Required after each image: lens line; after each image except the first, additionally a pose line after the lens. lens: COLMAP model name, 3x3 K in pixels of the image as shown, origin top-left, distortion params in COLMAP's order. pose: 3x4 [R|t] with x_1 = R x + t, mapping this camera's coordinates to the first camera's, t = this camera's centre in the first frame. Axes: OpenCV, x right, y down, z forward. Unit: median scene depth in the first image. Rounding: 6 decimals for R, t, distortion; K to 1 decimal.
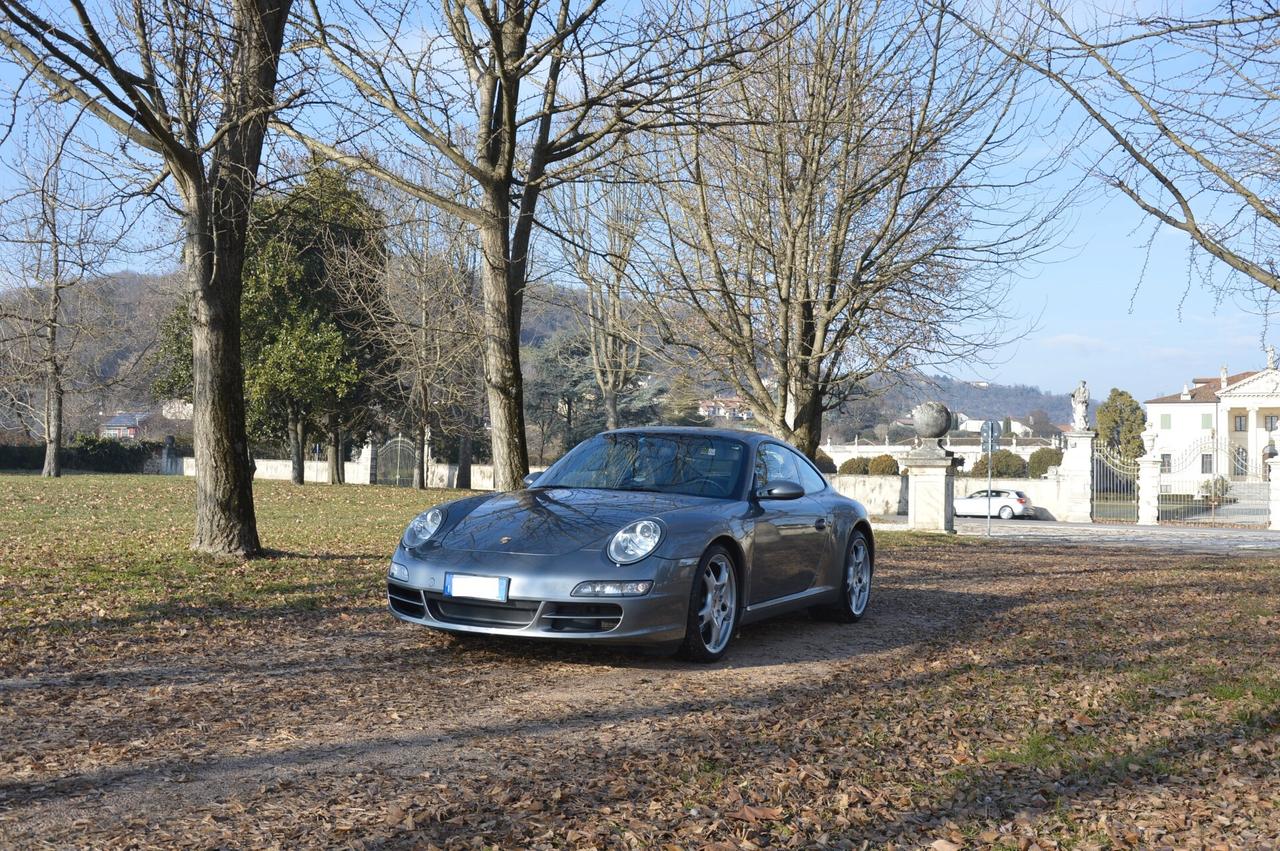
lens RADIAL K [[1314.5, 0, 640.0], [0, 1314.5, 425.5], [0, 0, 1]] dist [-0.063272, 0.266736]
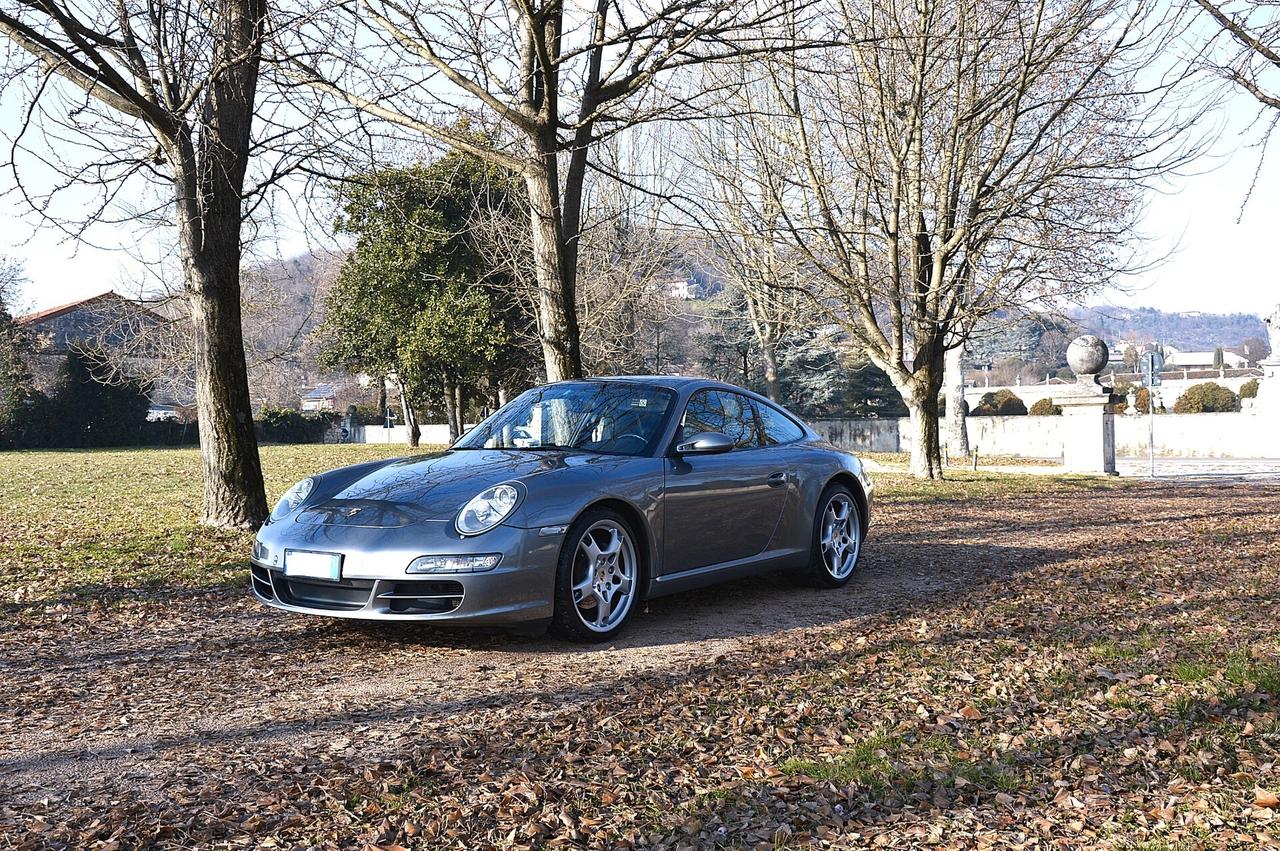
lens RADIAL K [[1314.5, 0, 640.0], [0, 1314.5, 425.5], [0, 0, 1]] dist [-0.063272, 0.266736]
pose [[0.987679, -0.039614, -0.151395, 0.093472], [0.044960, 0.998474, 0.032053, 0.003514], [0.149894, -0.038465, 0.987954, 0.059101]]
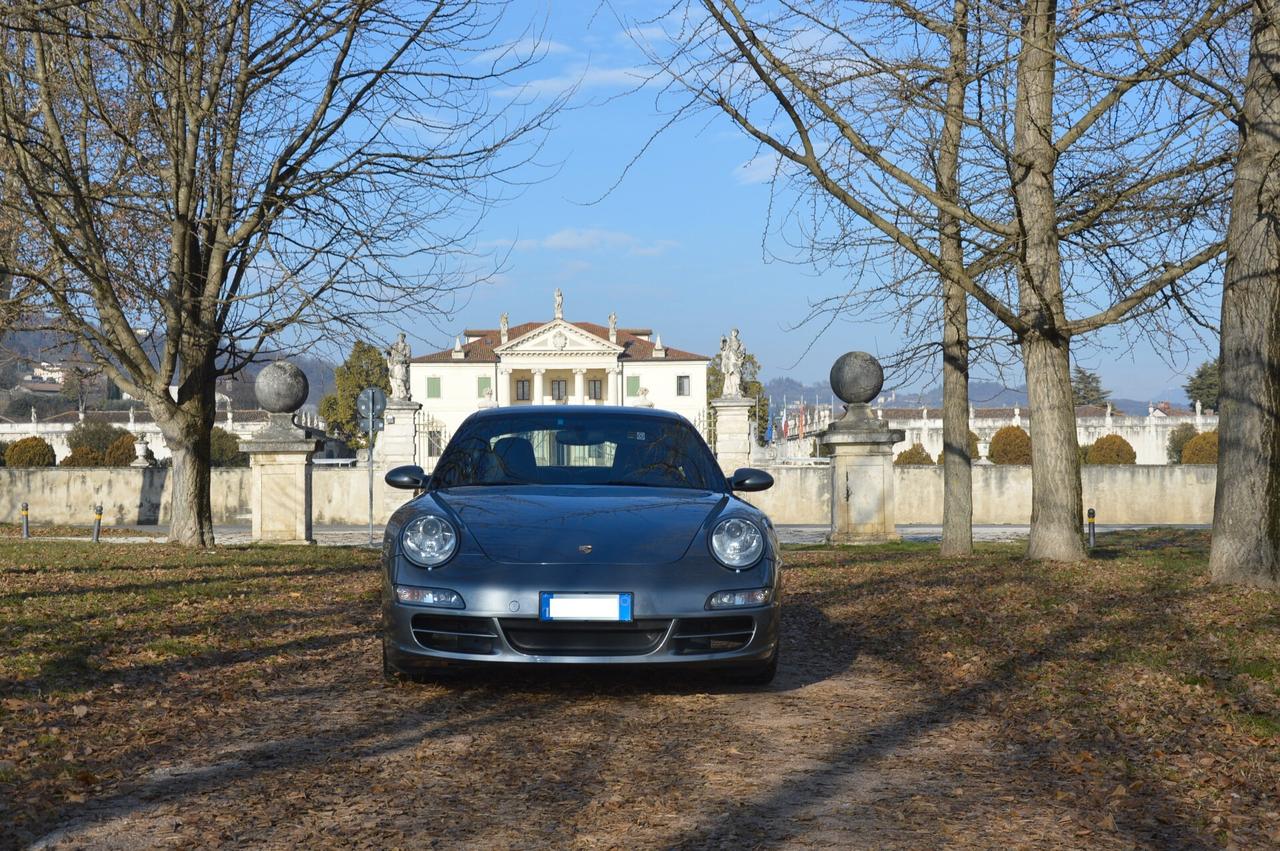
lens RADIAL K [[1911.9, 0, 640.0], [0, 1911.9, 425.5], [0, 0, 1]] dist [0.193650, 0.041512]
pose [[0.863901, -0.010962, 0.503542, -0.272420], [0.002168, 0.999835, 0.018047, -0.003977], [-0.503657, -0.014500, 0.863782, -0.013613]]
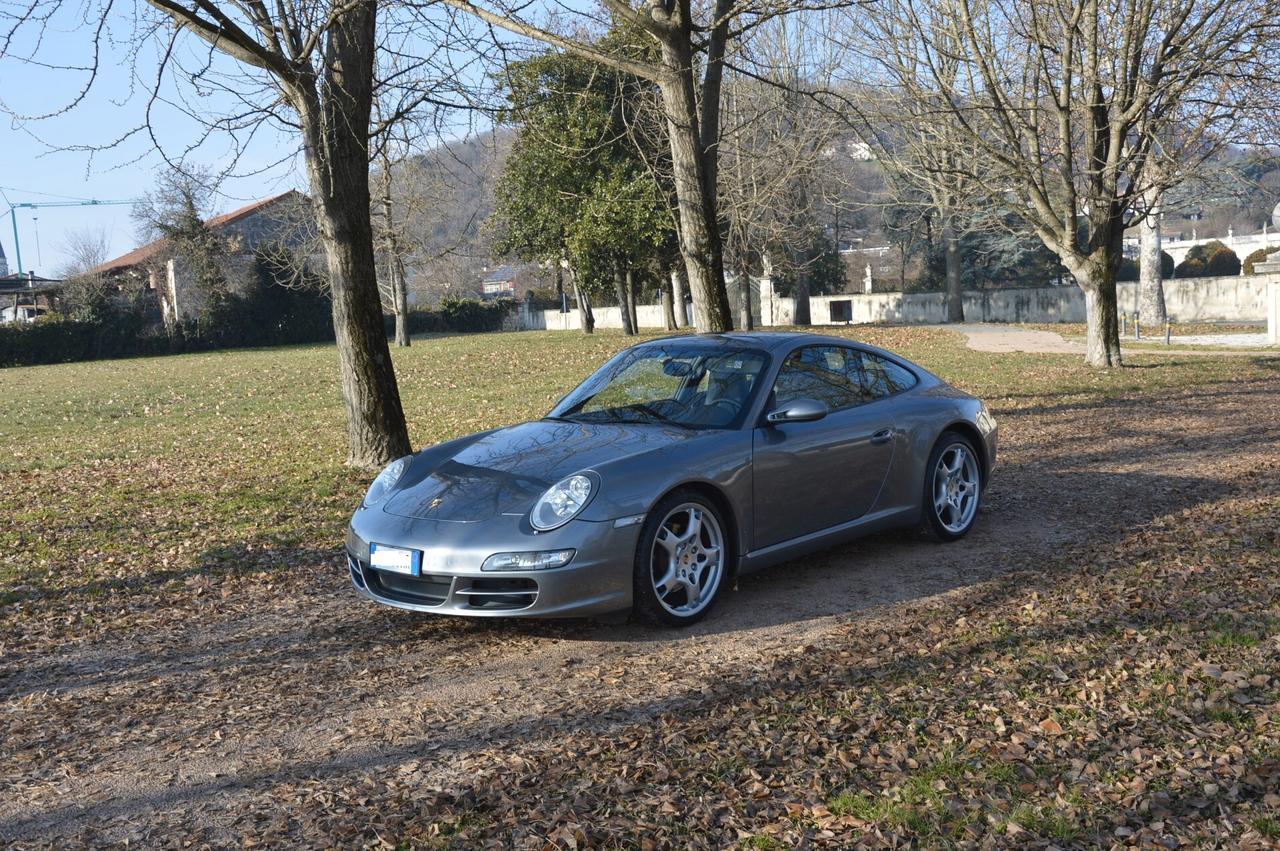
lens RADIAL K [[1327.3, 0, 640.0], [0, 1327.3, 425.5], [0, 0, 1]] dist [-0.062950, 0.283685]
pose [[0.954486, -0.051550, -0.293767, 0.121731], [0.090663, 0.988489, 0.121116, -0.025876], [0.284142, -0.142237, 0.948173, 0.070397]]
